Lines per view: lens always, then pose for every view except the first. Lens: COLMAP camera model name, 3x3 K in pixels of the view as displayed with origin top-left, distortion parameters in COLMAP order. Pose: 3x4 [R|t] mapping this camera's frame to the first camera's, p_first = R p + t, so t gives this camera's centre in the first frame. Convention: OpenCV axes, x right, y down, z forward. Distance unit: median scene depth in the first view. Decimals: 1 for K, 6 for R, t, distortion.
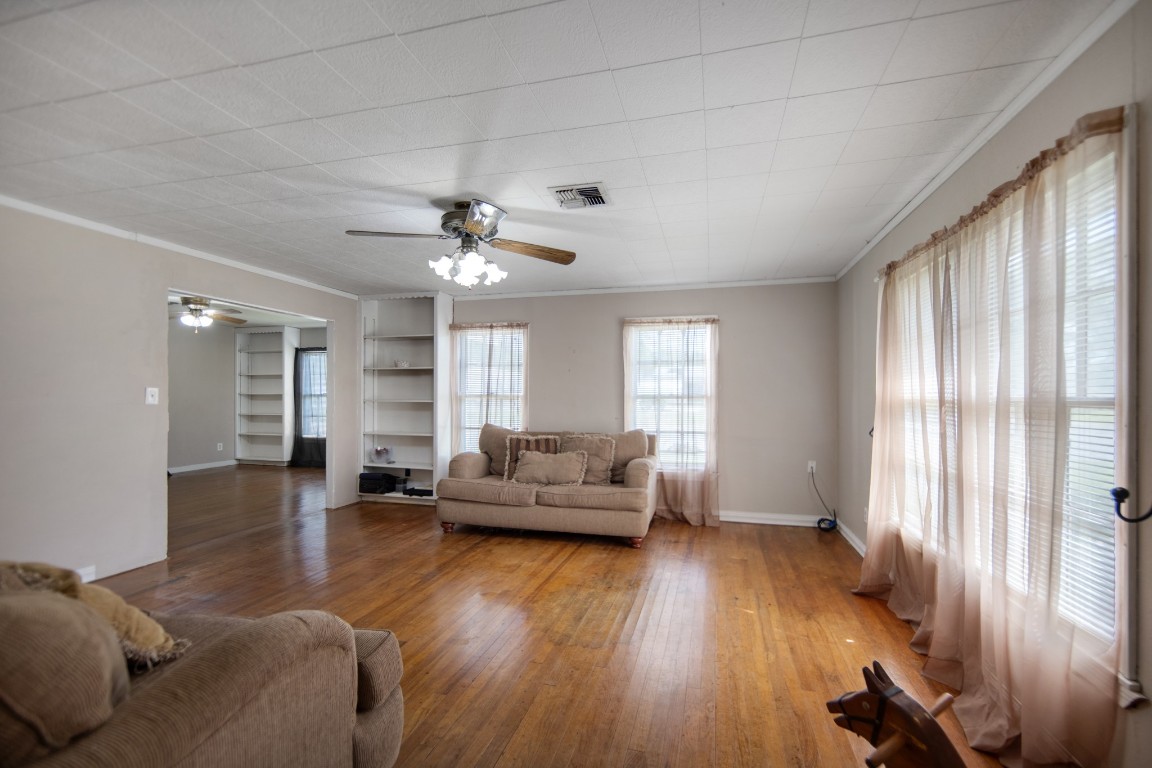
lens RADIAL K [[463.1, 0, 580.4], [0, 463.1, 393.8], [0, 0, 1]] dist [-0.002772, 0.000873]
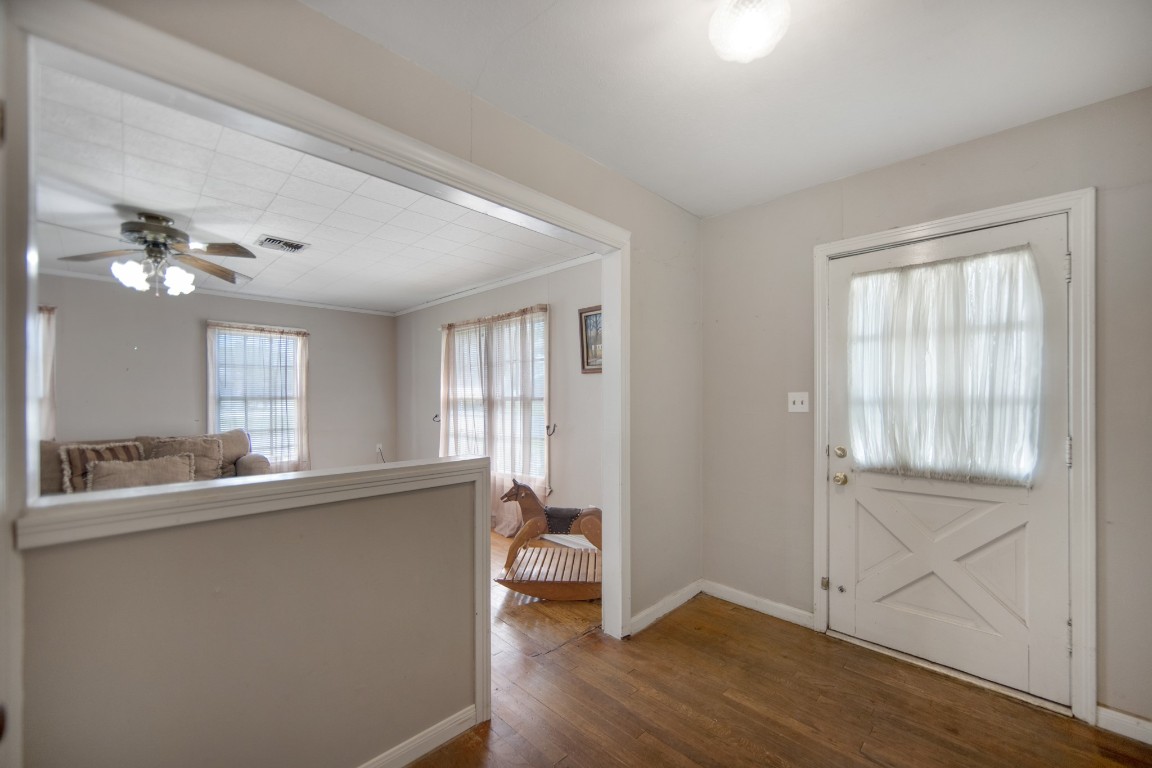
lens RADIAL K [[463.1, 0, 582.8], [0, 463.1, 398.3], [0, 0, 1]] dist [-0.002772, 0.000873]
pose [[0.491690, -0.009170, 0.870722, -0.424124], [-0.000108, 0.999944, 0.010591, -0.005337], [-0.870770, -0.005302, 0.491661, -0.223321]]
